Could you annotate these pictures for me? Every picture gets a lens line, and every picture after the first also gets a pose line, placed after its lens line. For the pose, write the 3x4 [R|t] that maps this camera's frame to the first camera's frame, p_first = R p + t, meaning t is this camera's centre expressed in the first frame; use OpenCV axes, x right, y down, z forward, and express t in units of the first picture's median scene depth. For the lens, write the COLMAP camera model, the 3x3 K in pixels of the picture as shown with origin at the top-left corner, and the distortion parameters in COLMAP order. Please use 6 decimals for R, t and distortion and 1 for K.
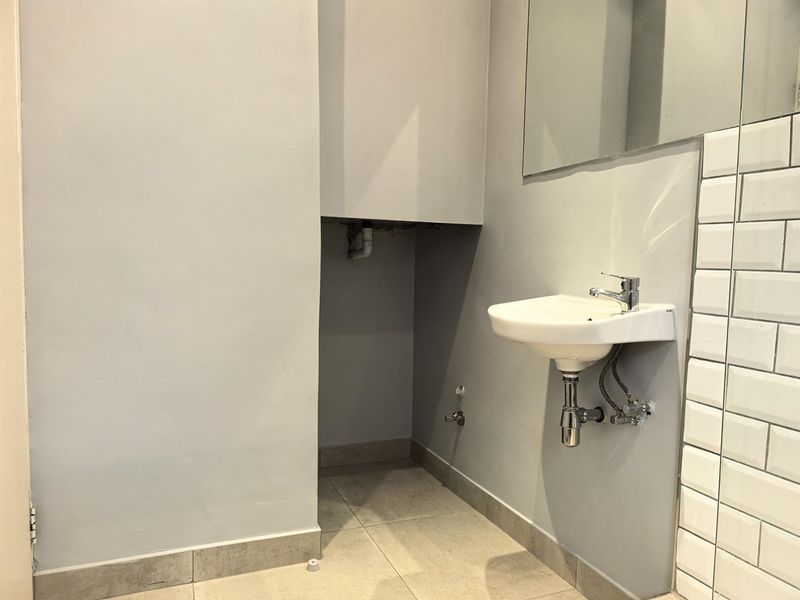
lens RADIAL K [[579.6, 0, 400.0], [0, 579.6, 300.0], [0, 0, 1]] dist [0.037966, -0.001290]
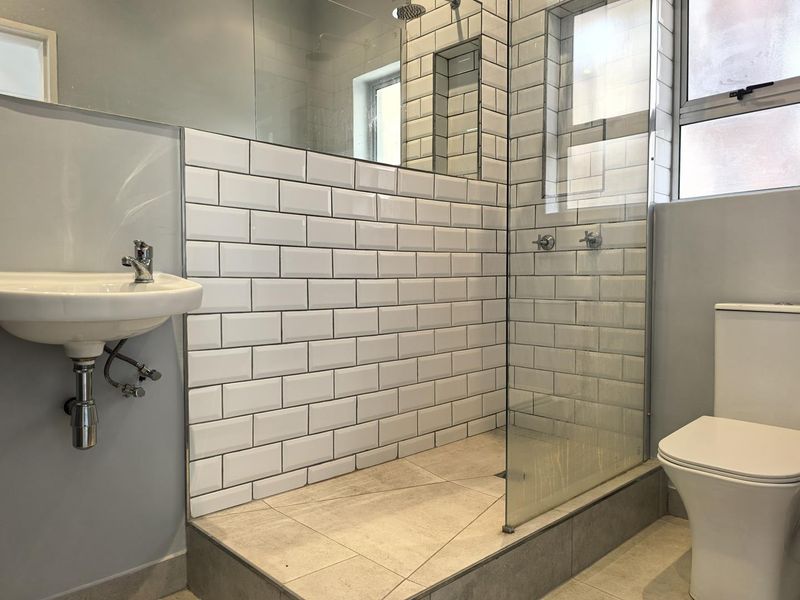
lens RADIAL K [[579.6, 0, 400.0], [0, 579.6, 300.0], [0, 0, 1]] dist [0.037966, -0.001290]
pose [[-0.357711, -0.052353, 0.932364, -0.747521], [0.062404, 0.994855, 0.079804, 0.000195], [-0.931745, 0.086729, -0.352604, 1.007358]]
